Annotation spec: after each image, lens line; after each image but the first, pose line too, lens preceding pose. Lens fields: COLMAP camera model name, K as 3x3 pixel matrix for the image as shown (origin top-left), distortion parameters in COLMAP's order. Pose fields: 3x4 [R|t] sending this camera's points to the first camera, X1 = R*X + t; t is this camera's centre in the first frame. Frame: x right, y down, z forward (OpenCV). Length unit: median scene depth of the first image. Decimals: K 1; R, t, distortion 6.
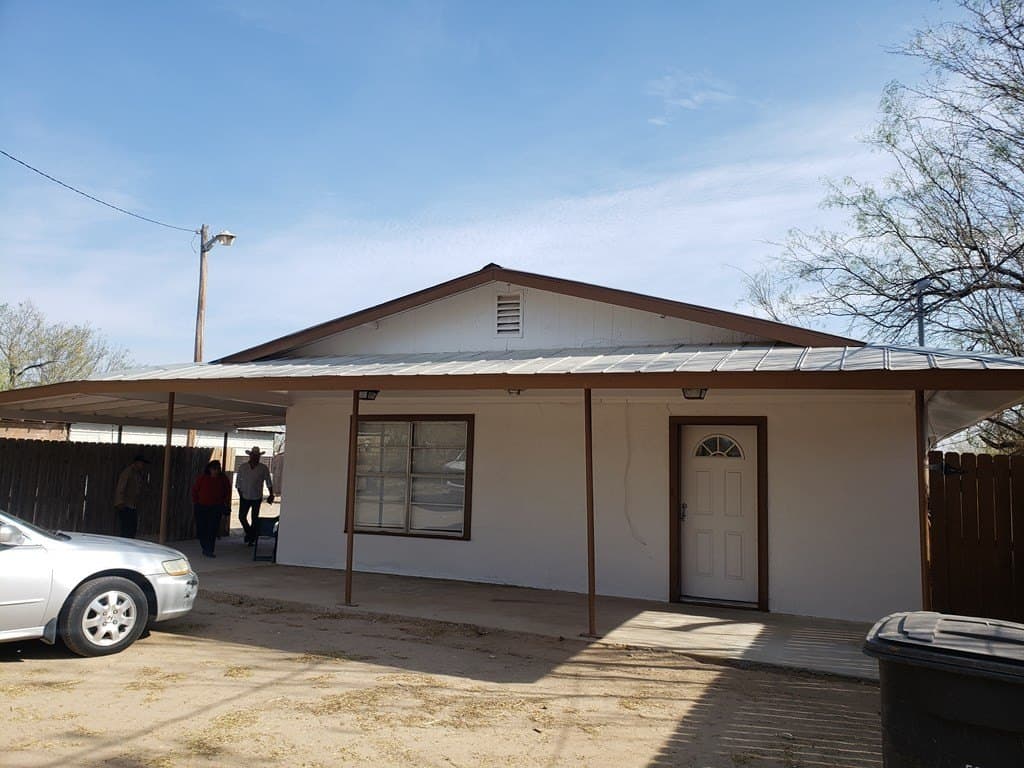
lens RADIAL K [[761.3, 0, 516.9], [0, 761.3, 379.0], [0, 0, 1]] dist [0.035950, -0.008980]
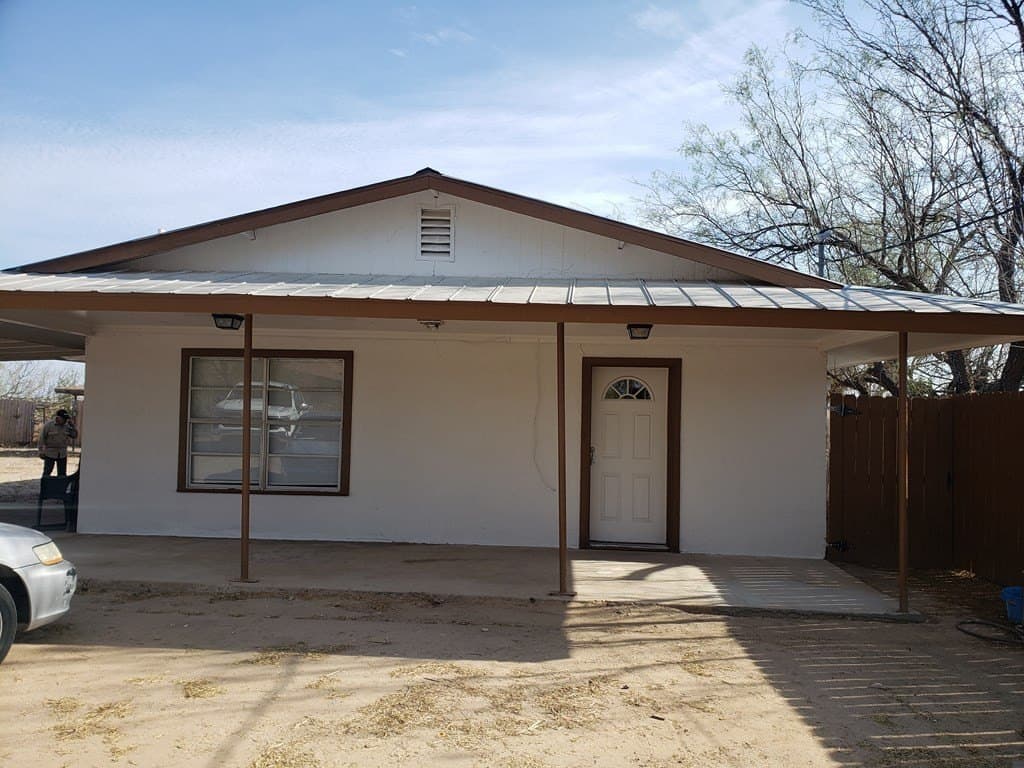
lens RADIAL K [[761.3, 0, 510.8], [0, 761.3, 392.8], [0, 0, 1]] dist [0.035950, -0.008980]
pose [[0.938774, 0.003275, 0.344518, -0.232635], [-0.035214, 0.995630, 0.086488, 0.016992], [-0.342730, -0.093325, 0.934787, 0.162823]]
